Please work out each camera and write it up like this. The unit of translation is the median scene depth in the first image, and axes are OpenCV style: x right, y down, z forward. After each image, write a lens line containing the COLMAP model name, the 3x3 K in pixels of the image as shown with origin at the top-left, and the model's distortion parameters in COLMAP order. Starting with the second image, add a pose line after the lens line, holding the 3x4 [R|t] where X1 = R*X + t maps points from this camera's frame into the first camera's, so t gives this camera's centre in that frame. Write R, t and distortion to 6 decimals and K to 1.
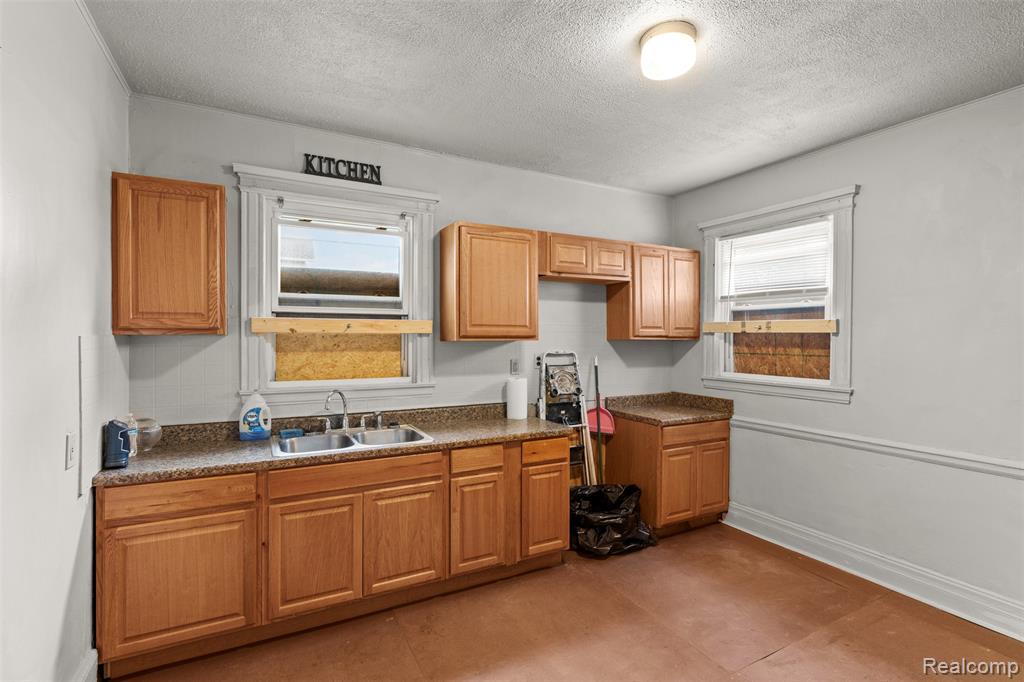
lens RADIAL K [[481.8, 0, 513.3], [0, 481.8, 339.3], [0, 0, 1]] dist [0.000229, 0.000012]
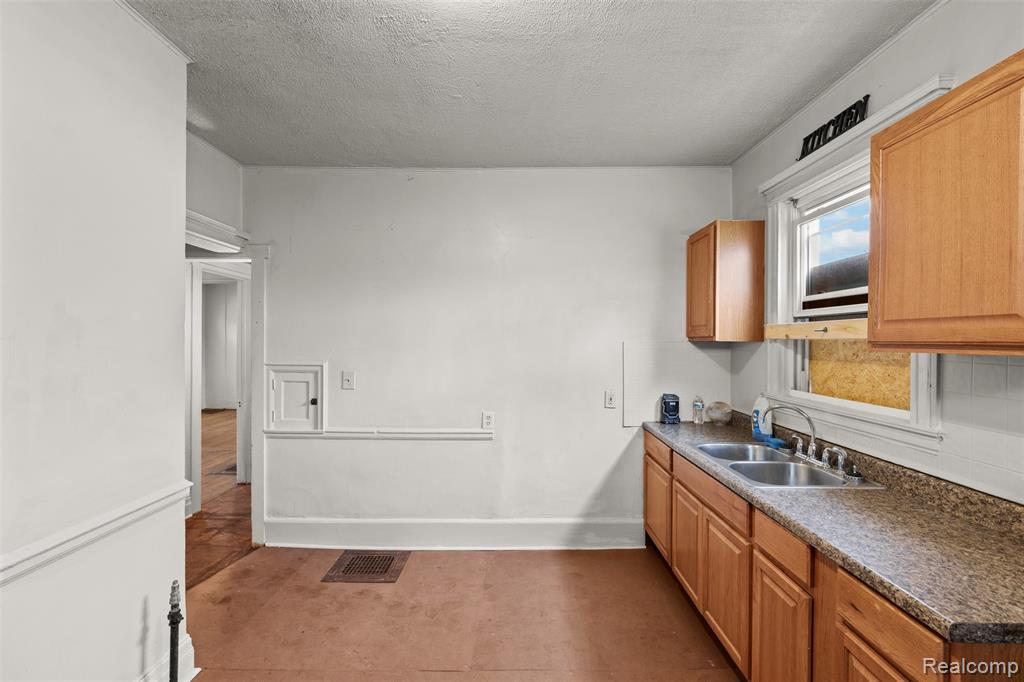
lens RADIAL K [[466.0, 0, 512.6], [0, 466.0, 340.1], [0, 0, 1]] dist [-0.000273, 0.000112]
pose [[-0.485561, -0.005591, -0.874185, 0.554647], [-0.010281, 0.999947, -0.000685, -0.004938], [0.874142, 0.008655, -0.485593, 0.900715]]
